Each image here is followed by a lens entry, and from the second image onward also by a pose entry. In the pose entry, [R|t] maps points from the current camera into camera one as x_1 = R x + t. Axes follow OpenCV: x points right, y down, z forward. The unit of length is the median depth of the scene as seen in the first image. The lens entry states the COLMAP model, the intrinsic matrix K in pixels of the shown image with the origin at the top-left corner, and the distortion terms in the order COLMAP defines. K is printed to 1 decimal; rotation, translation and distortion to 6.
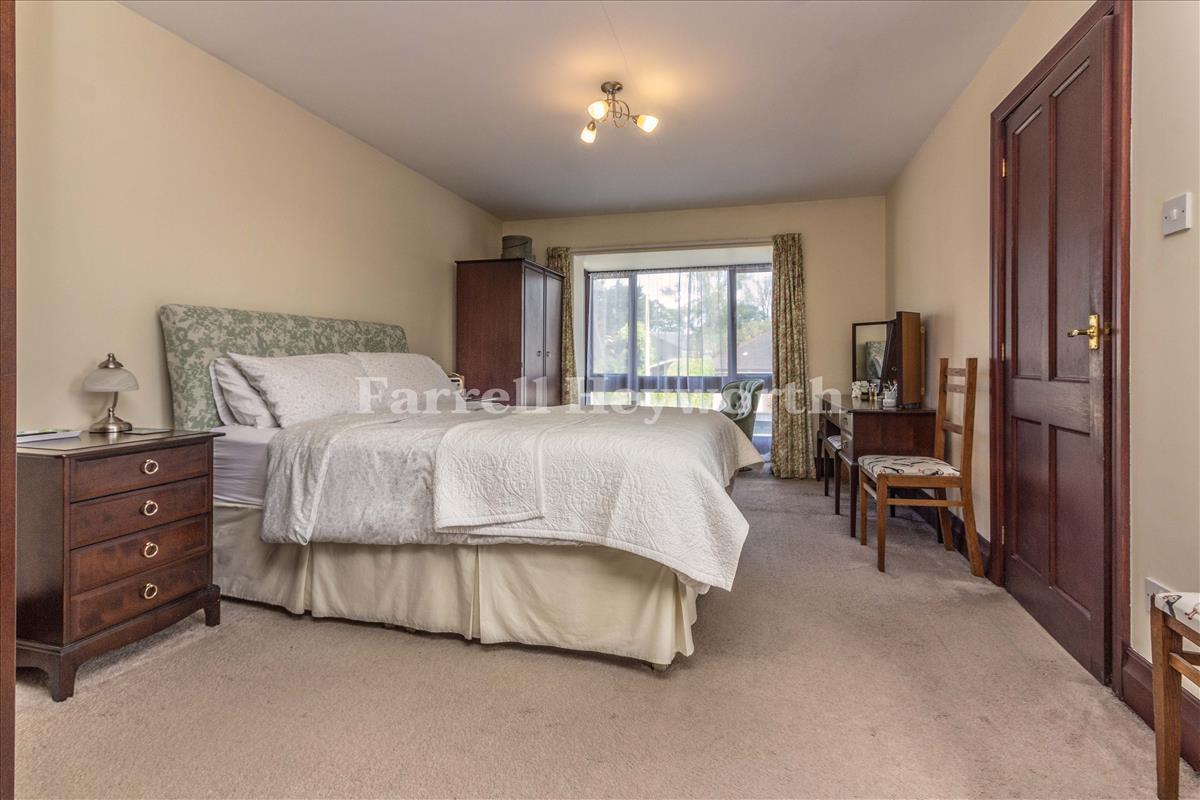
lens RADIAL K [[563.9, 0, 602.2], [0, 563.9, 357.8], [0, 0, 1]] dist [0.005802, 0.000593]
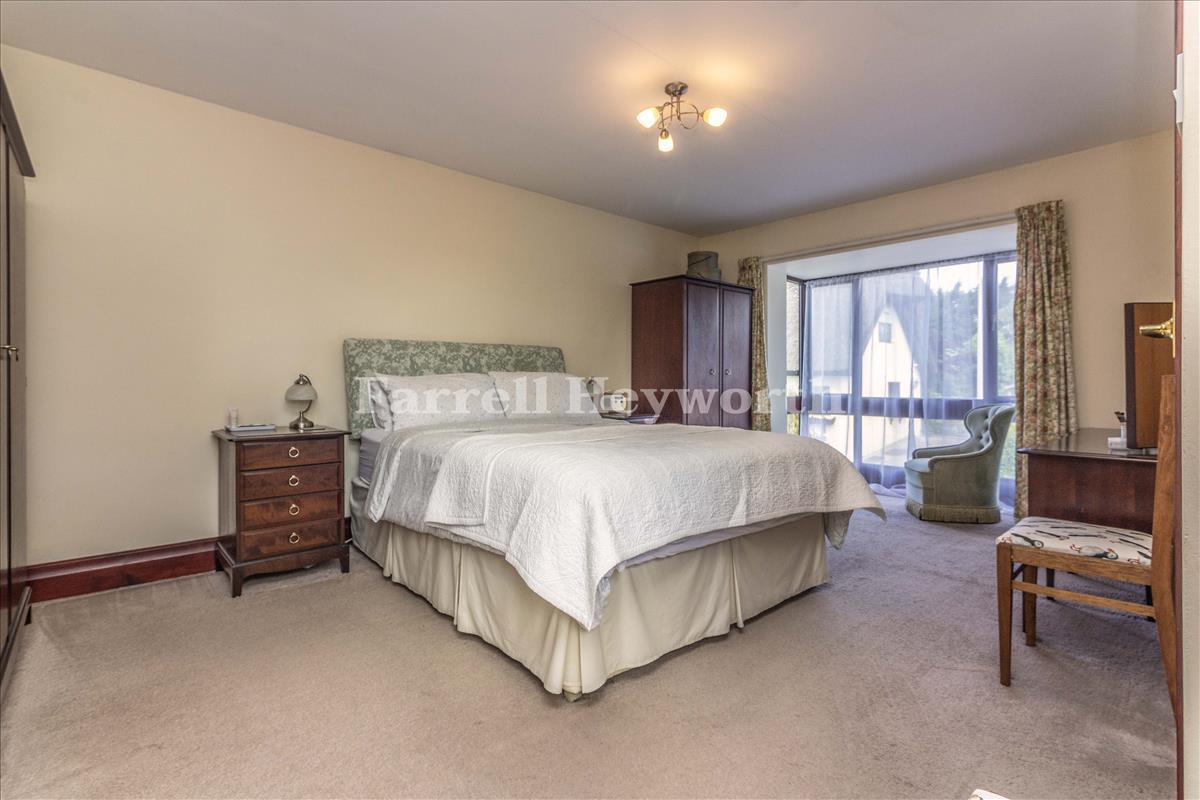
lens RADIAL K [[564.5, 0, 599.4], [0, 564.5, 374.9], [0, 0, 1]] dist [0.005103, 0.000149]
pose [[0.838391, -0.003902, -0.545055, 0.412888], [0.003210, 0.999992, -0.002222, 0.000247], [0.545059, 0.000113, 0.838397, 0.136689]]
